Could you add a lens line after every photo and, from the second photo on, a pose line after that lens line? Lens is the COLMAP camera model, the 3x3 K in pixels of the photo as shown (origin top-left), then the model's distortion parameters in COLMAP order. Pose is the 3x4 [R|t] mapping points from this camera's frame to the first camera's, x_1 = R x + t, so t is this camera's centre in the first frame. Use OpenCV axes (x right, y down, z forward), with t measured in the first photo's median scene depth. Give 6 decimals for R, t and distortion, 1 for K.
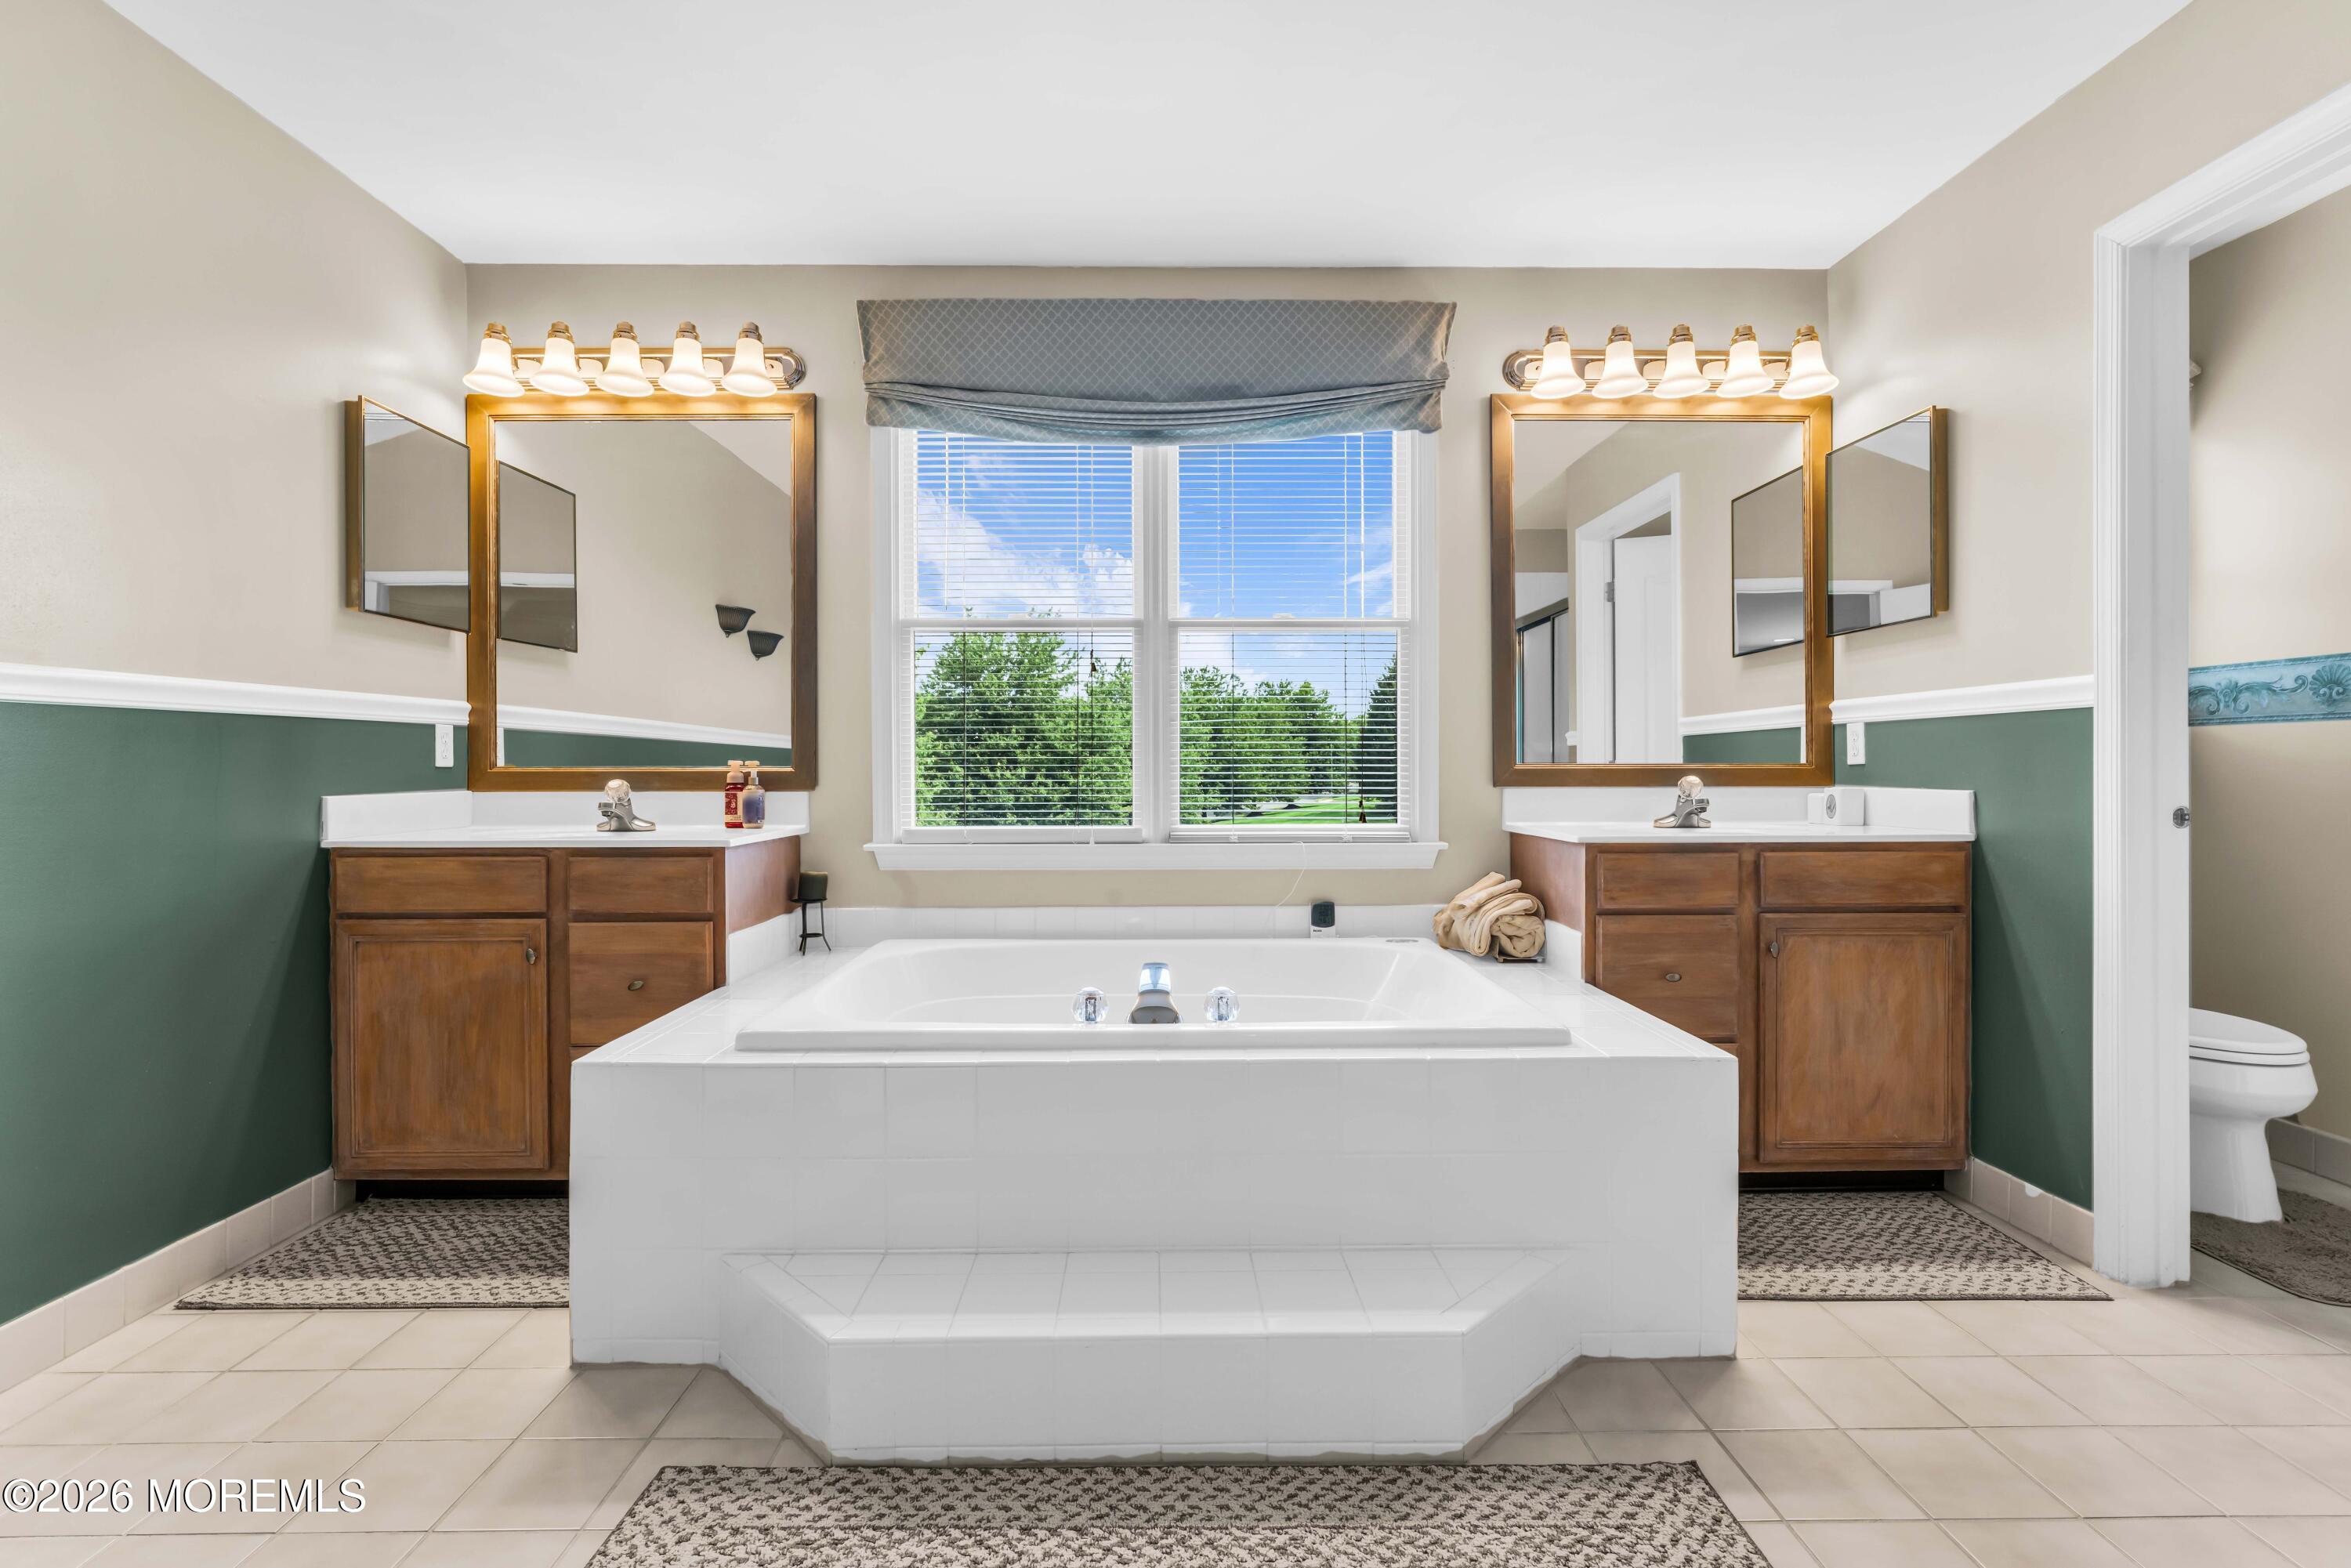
lens RADIAL K [[1154.9, 0, 1171.0], [0, 1154.9, 788.1], [0, 0, 1]] dist [0.001784, -0.000295]
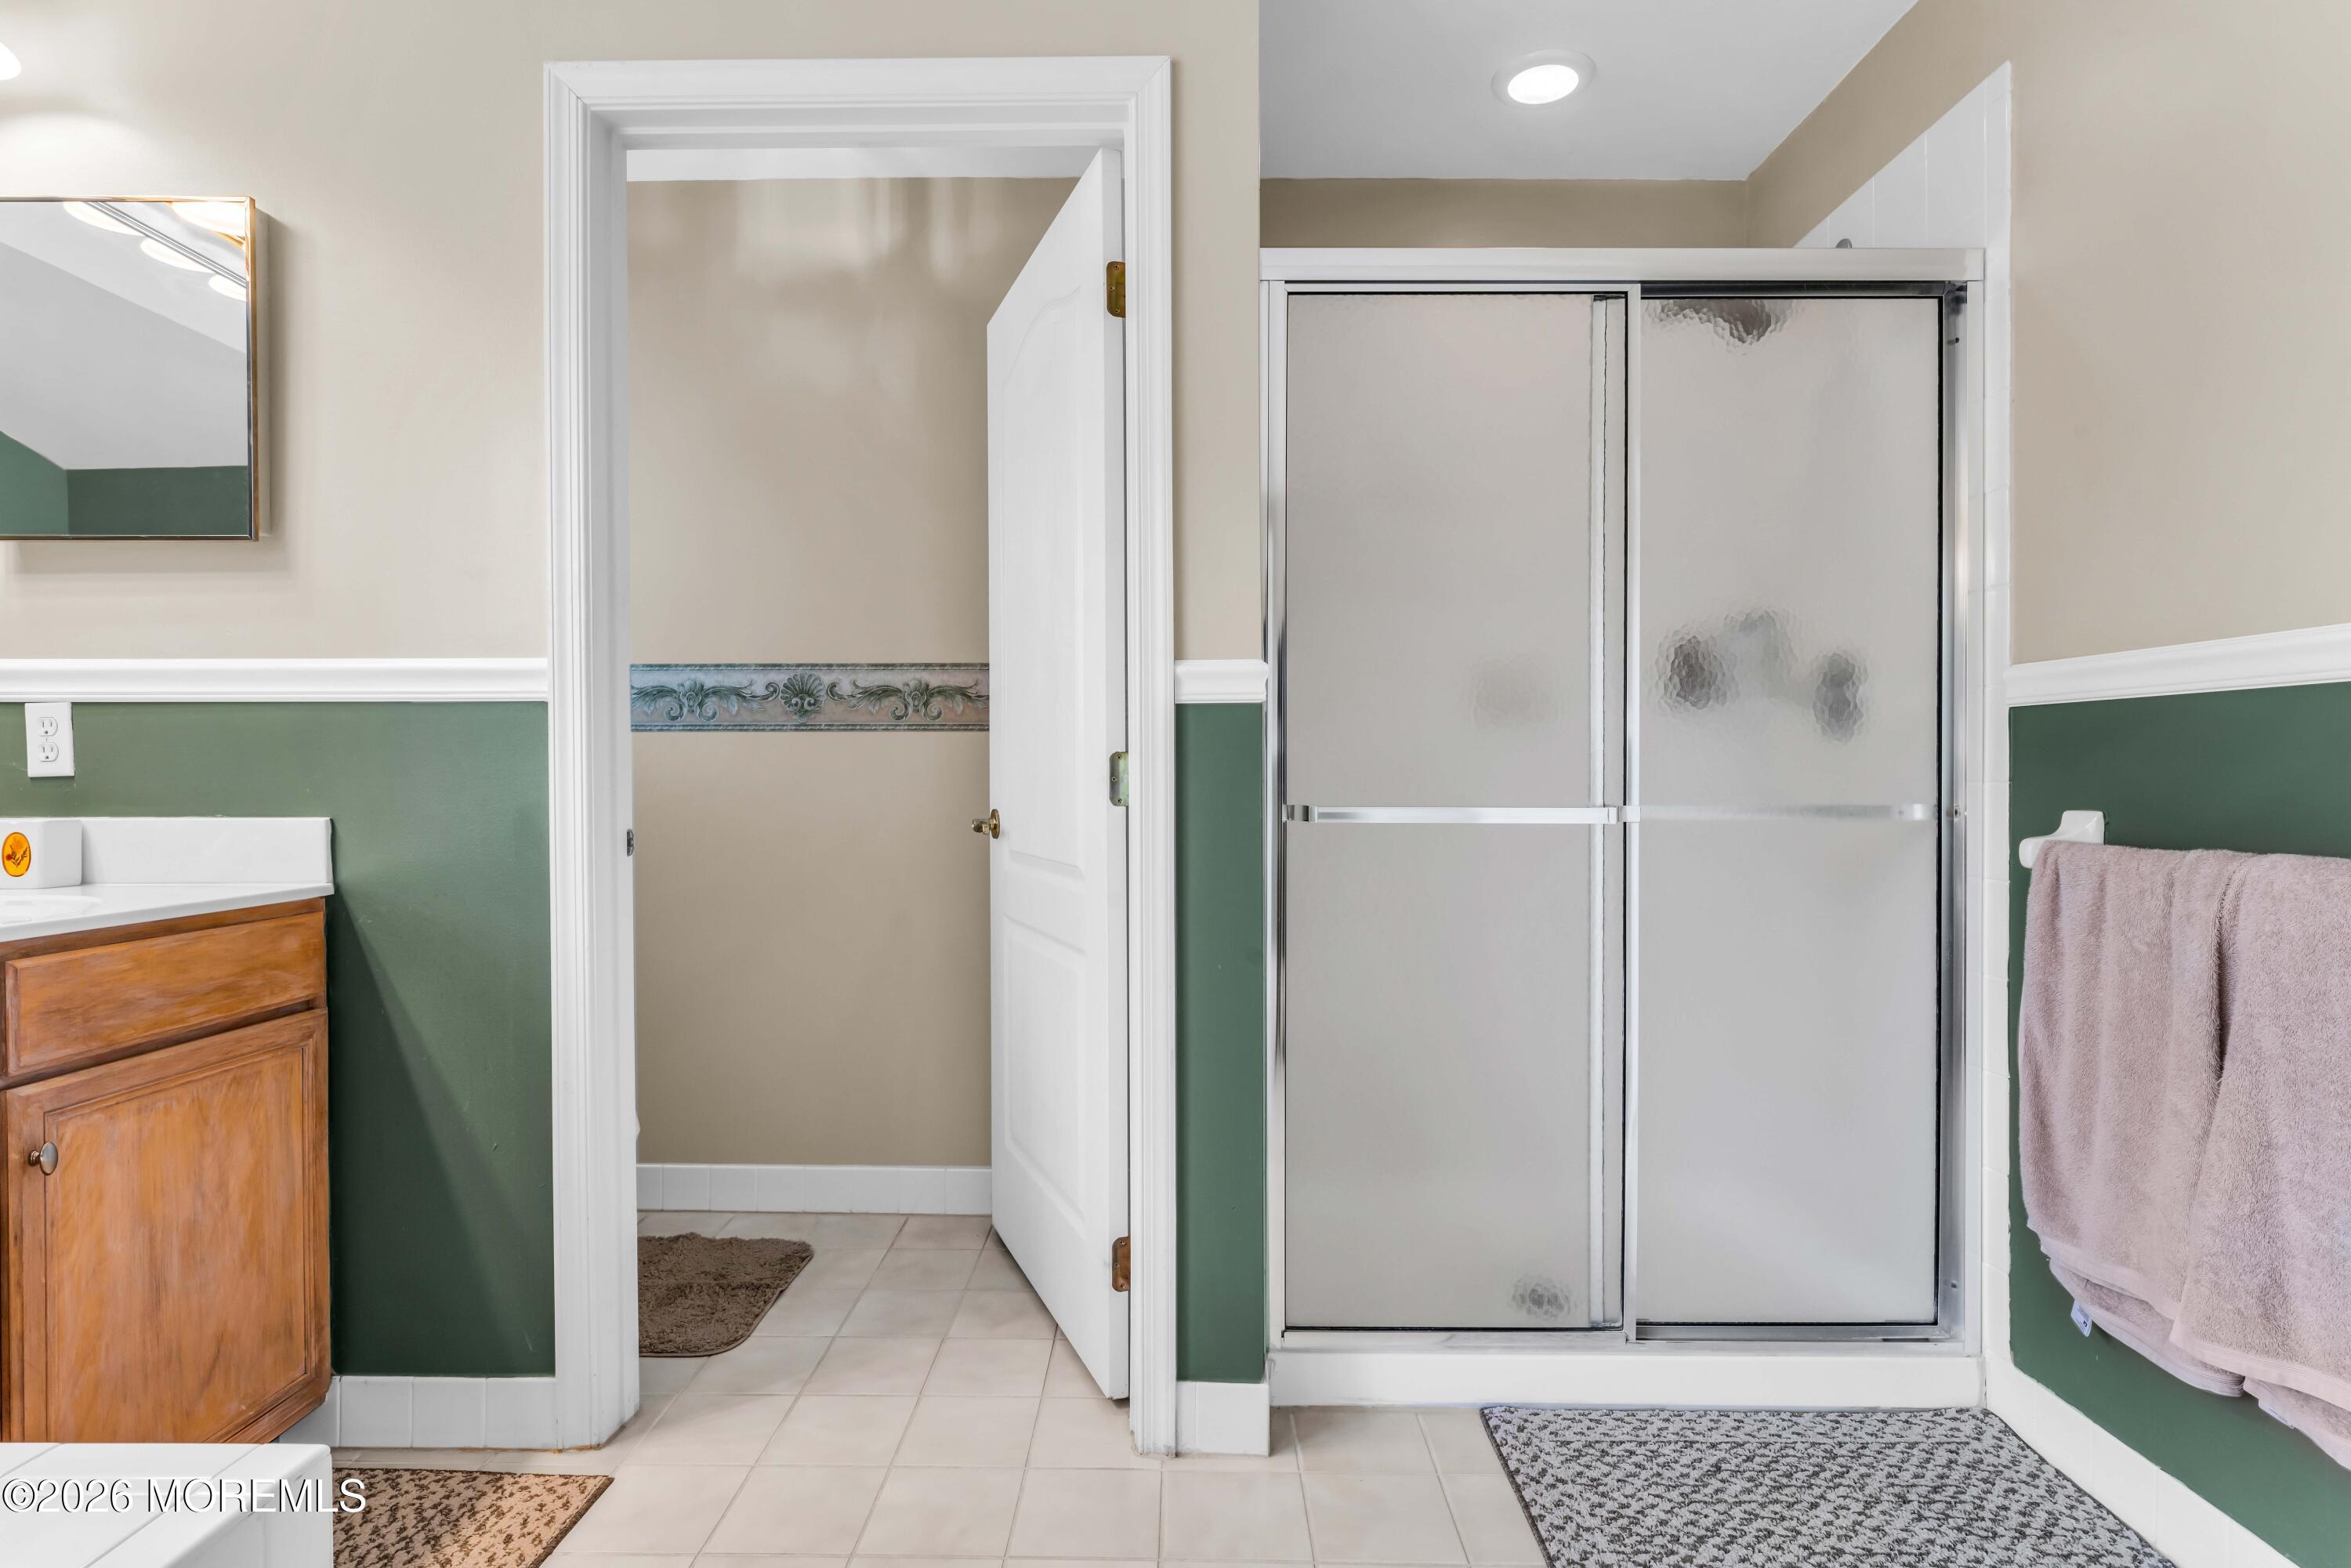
lens RADIAL K [[1198.6, 0, 1175.5], [0, 1198.6, 784.0], [0, 0, 1]] dist [-0.000061, -0.000405]
pose [[0.019022, -0.004465, 0.999809, 0.026694], [0.015669, 0.999869, 0.004167, -0.012124], [-0.999696, 0.015587, 0.019090, 0.509818]]
